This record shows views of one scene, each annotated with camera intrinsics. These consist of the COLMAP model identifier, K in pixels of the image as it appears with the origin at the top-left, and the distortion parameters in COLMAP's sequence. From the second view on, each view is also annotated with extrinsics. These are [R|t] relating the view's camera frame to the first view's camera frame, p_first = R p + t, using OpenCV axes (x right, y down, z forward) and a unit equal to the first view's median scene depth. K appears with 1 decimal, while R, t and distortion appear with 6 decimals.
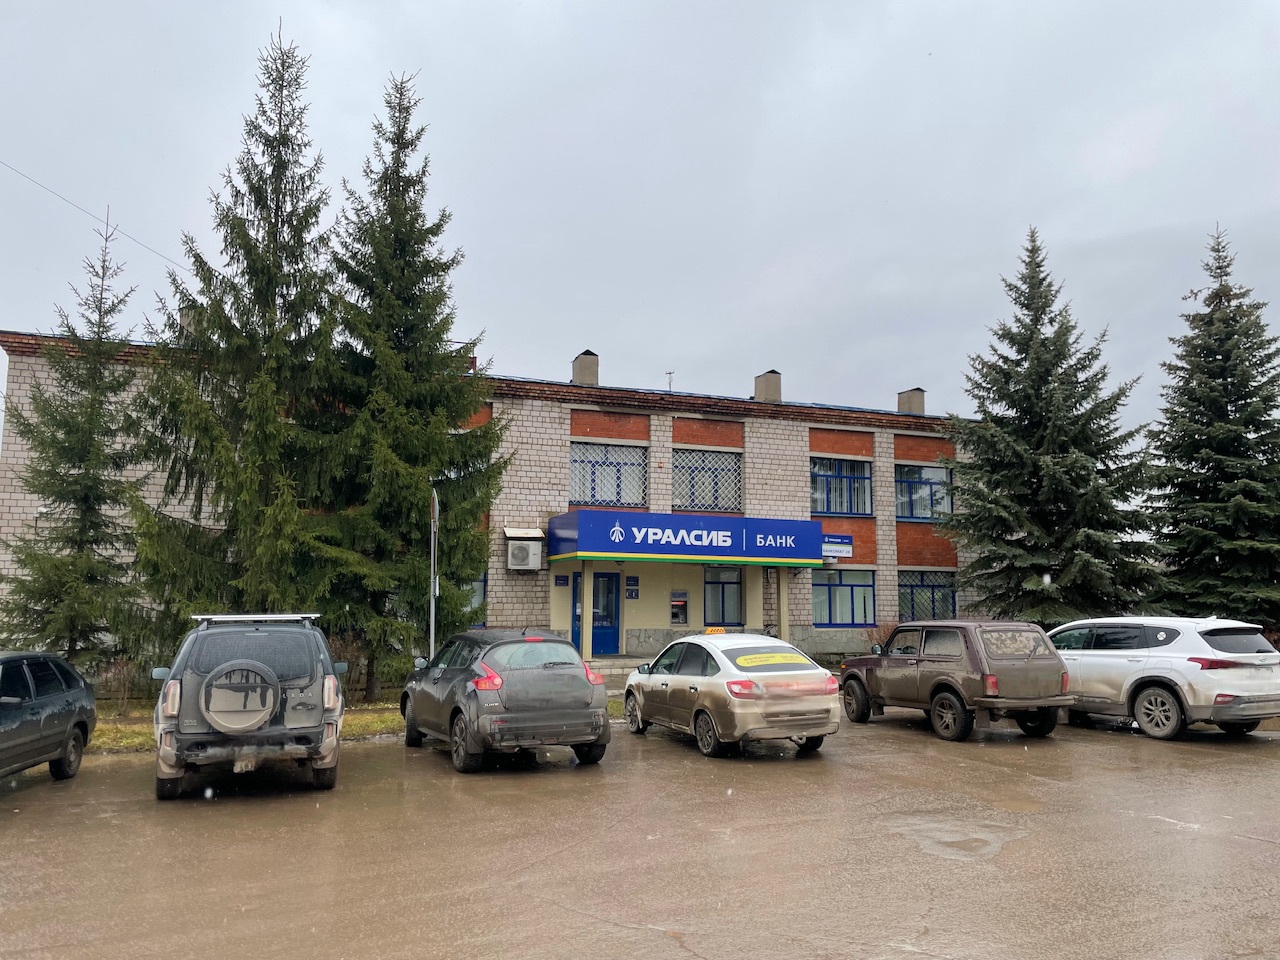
lens RADIAL K [[975.8, 0, 641.6], [0, 975.8, 477.1], [0, 0, 1]] dist [0.036013, -0.027586]
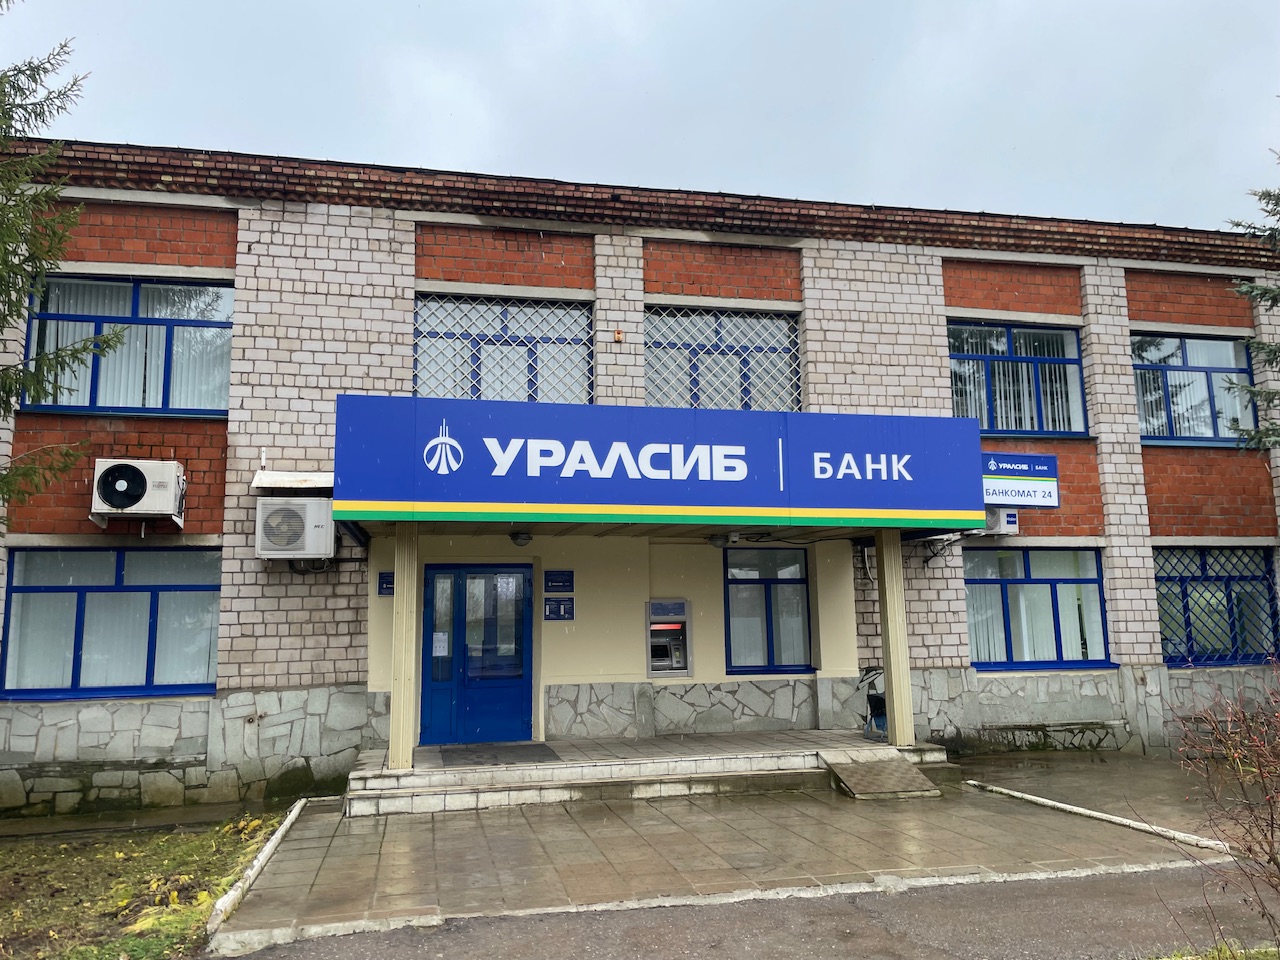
lens RADIAL K [[975.8, 0, 635.4], [0, 975.8, 486.1], [0, 0, 1]] dist [0.036013, -0.027586]
pose [[0.986864, -0.048448, -0.154116, 0.097128], [0.044953, 0.998649, -0.026083, 0.073109], [0.155171, 0.018812, 0.987708, 0.531896]]
